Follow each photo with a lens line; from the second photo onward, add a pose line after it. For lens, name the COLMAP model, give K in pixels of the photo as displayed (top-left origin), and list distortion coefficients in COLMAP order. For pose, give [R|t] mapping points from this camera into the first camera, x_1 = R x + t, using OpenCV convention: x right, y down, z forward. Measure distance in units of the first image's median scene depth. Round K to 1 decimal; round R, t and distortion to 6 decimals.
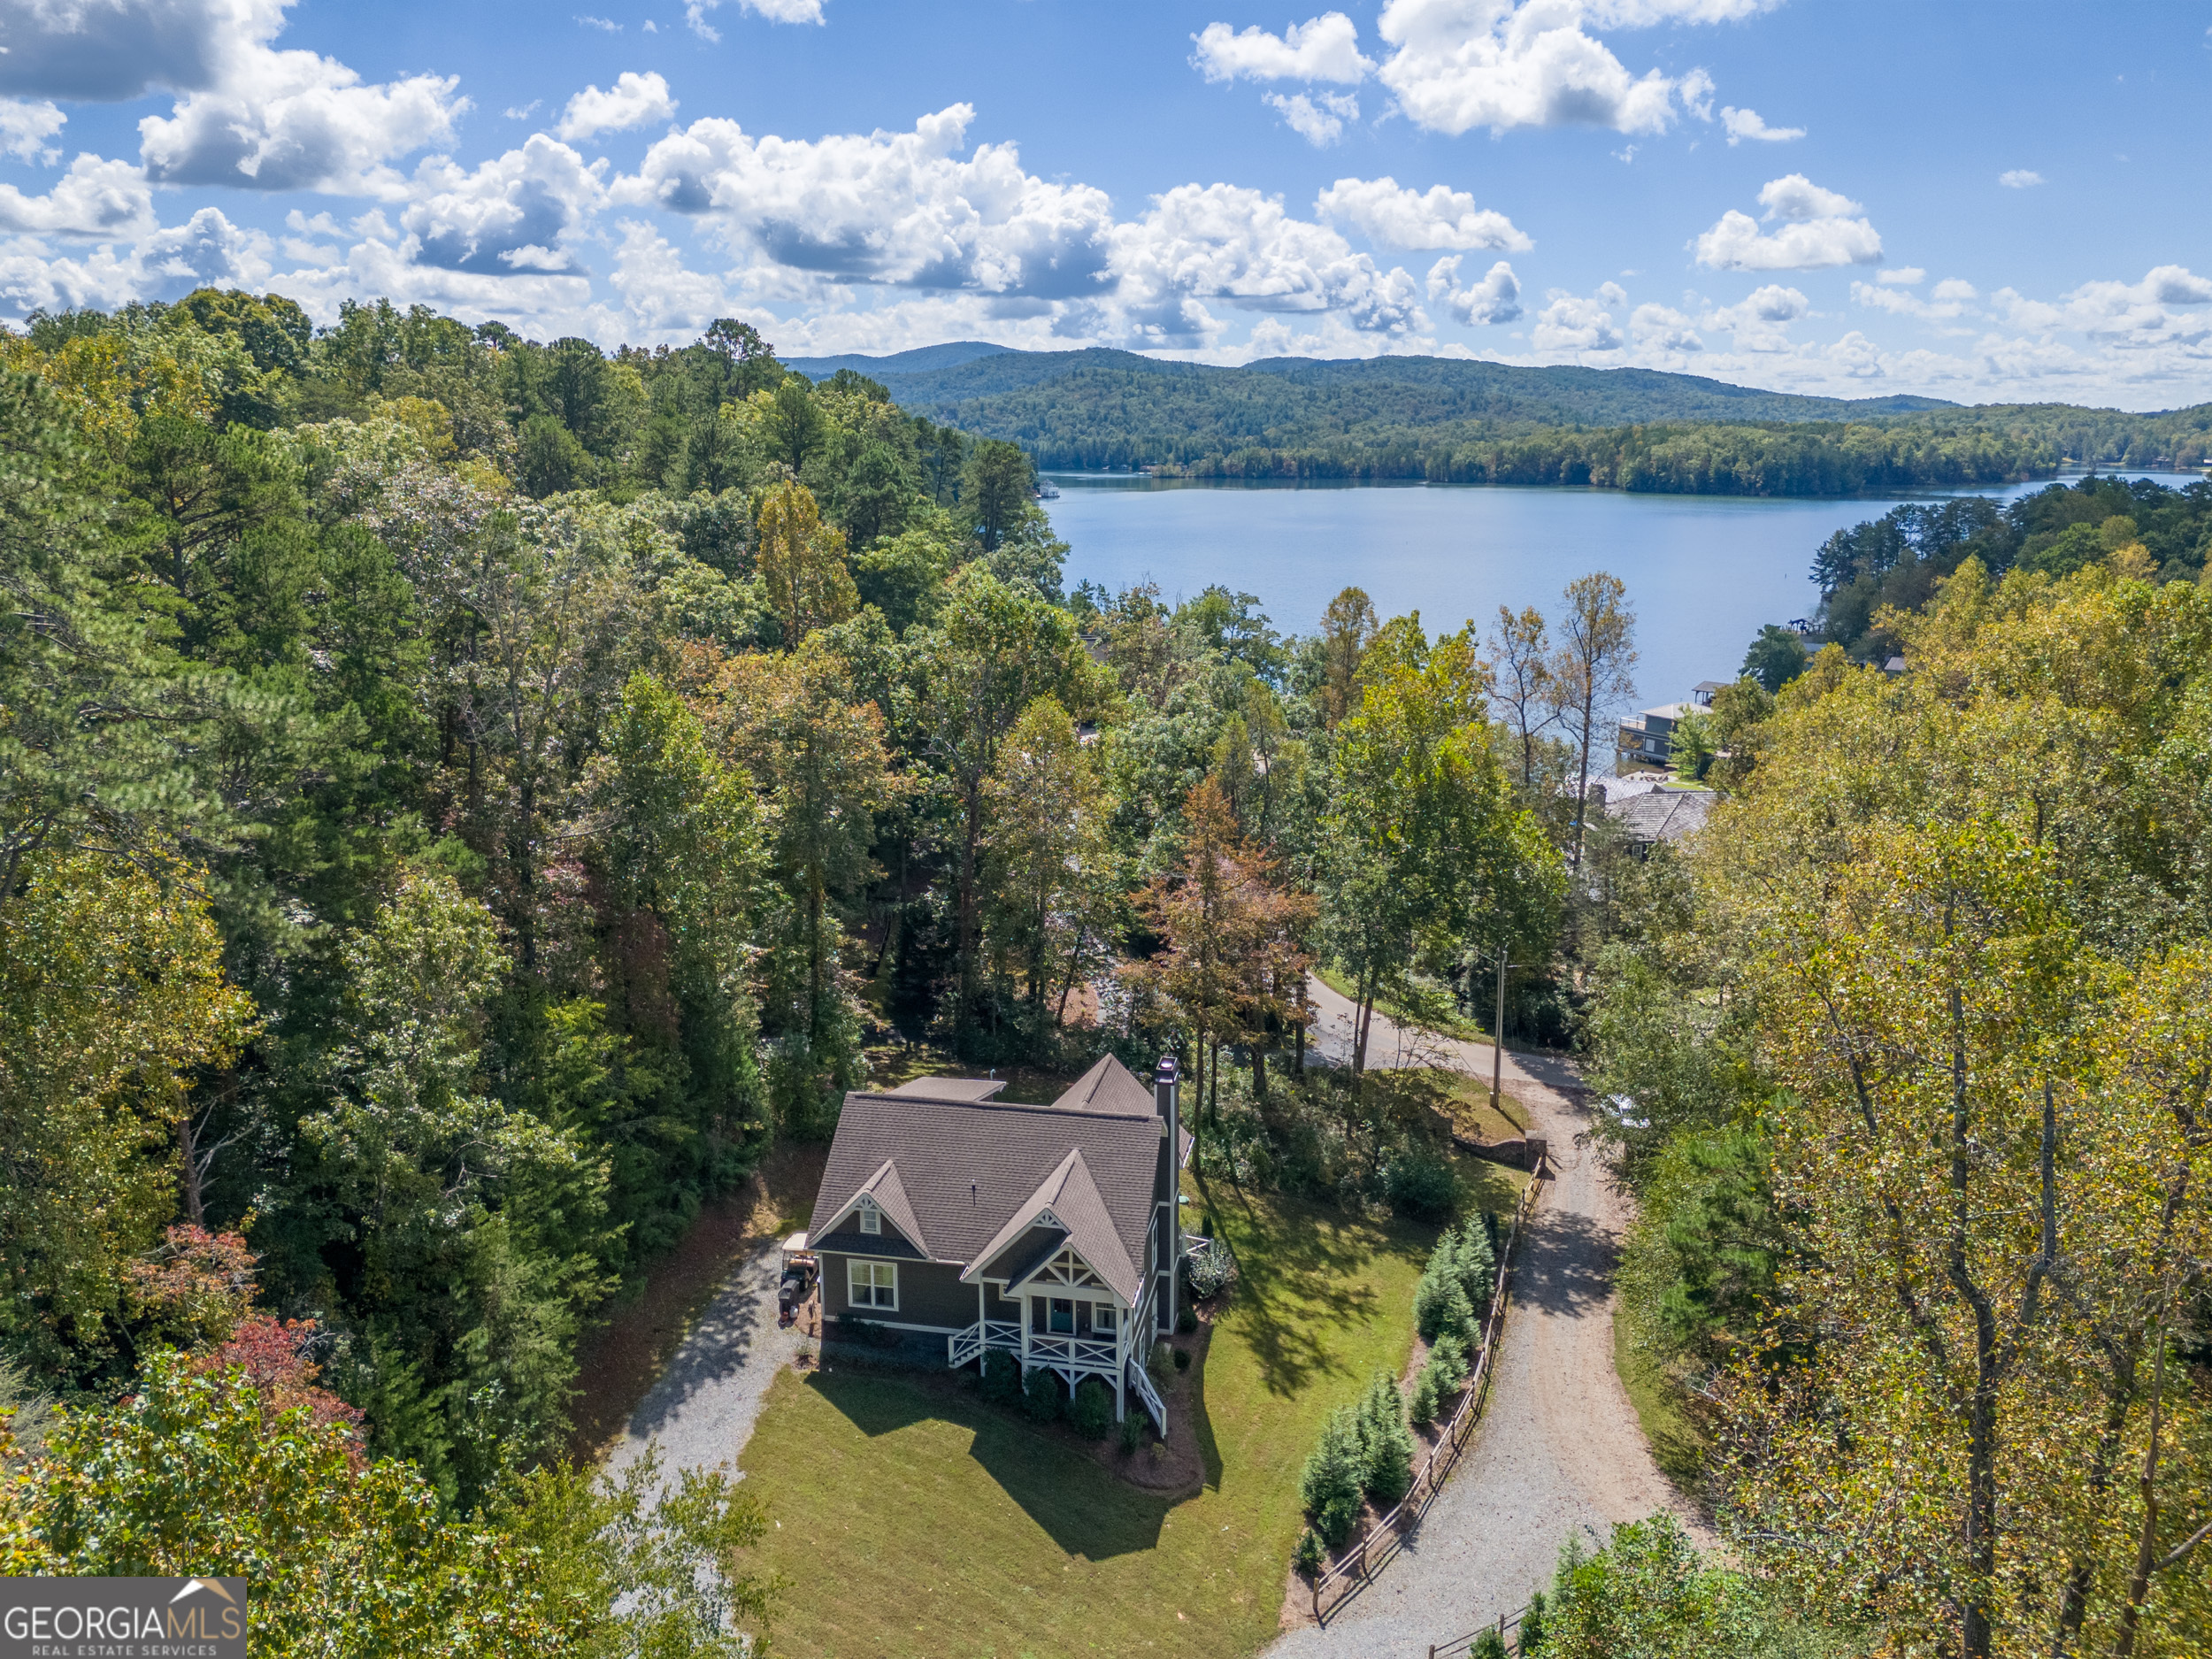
lens RADIAL K [[1623.2, 0, 1109.2], [0, 1623.2, 825.1], [0, 0, 1]] dist [0.089915, -0.104869]
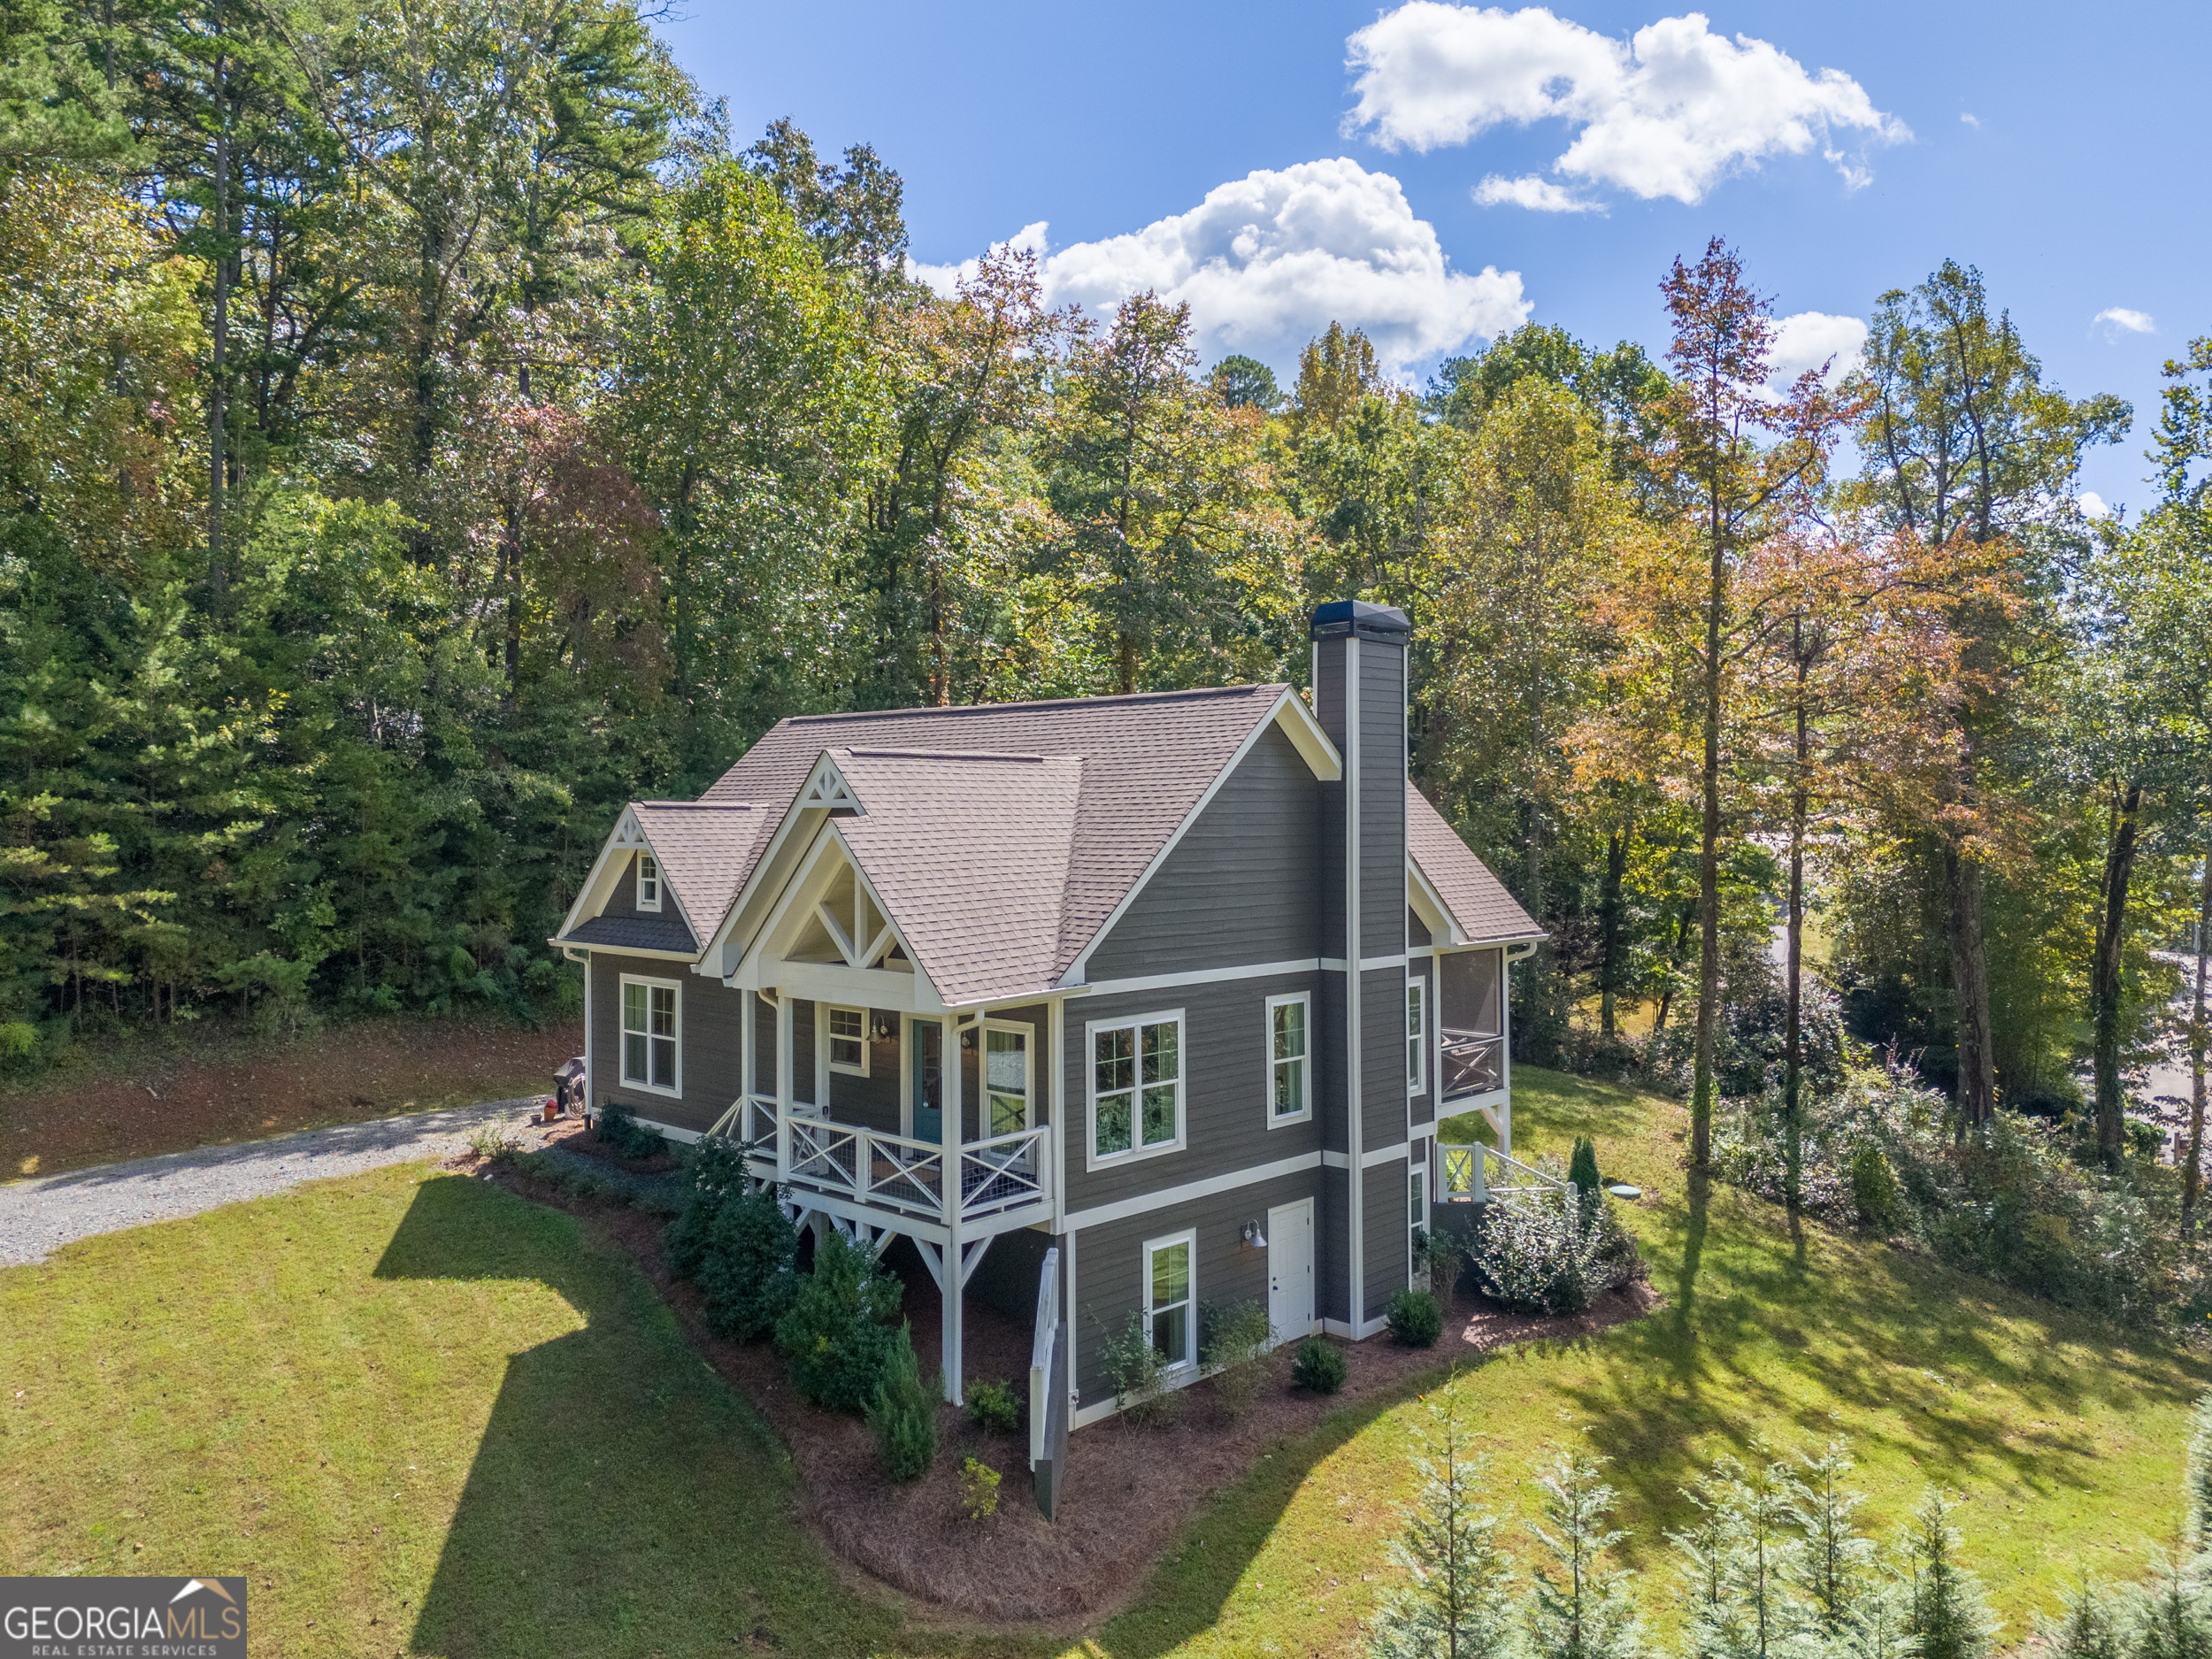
lens RADIAL K [[1622.4, 0, 1107.5], [0, 1622.4, 821.5], [0, 0, 1]] dist [0.086970, -0.096528]
pose [[0.840552, -0.008185, -0.541670, 0.189520], [-0.120913, 0.971828, -0.202315, 0.273361], [0.528066, 0.235551, 0.815881, 0.624323]]
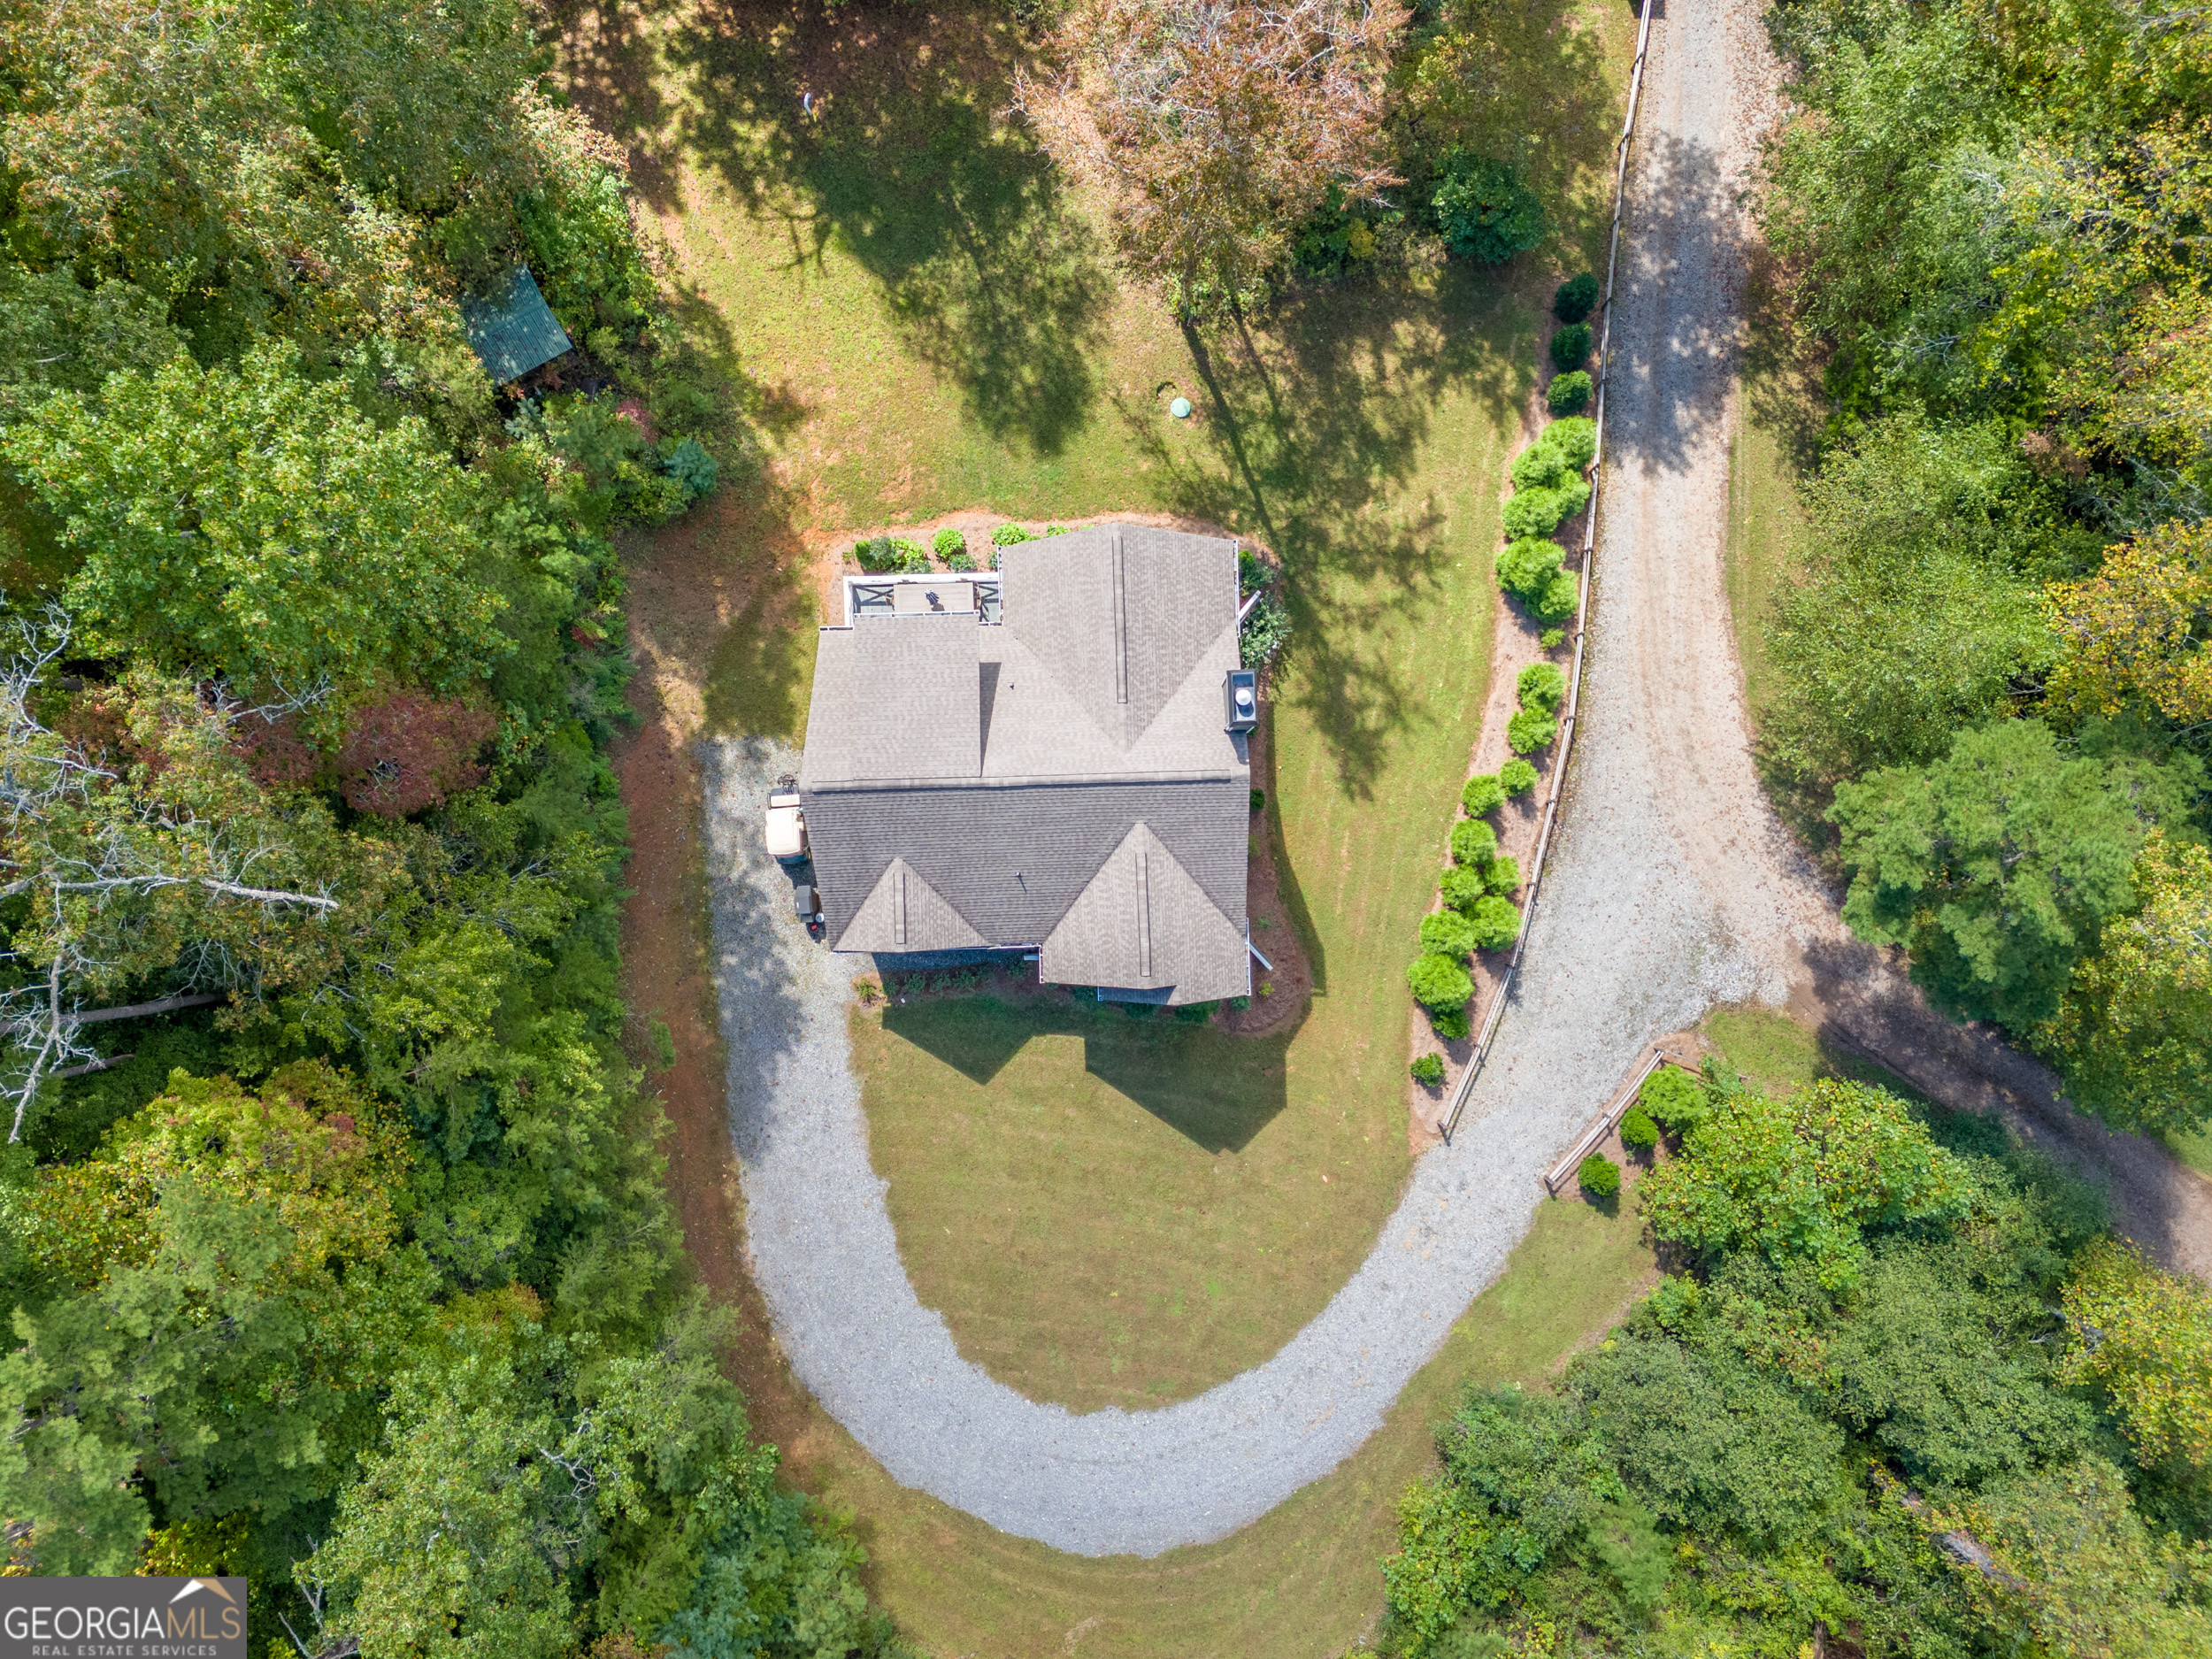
lens RADIAL K [[1622.4, 0, 1107.5], [0, 1622.4, 821.5], [0, 0, 1]] dist [0.086970, -0.096528]
pose [[0.972538, -0.232685, -0.005298, -0.028408], [0.059915, 0.228297, 0.971746, -0.496785], [-0.224902, -0.945377, 0.235969, 0.764006]]
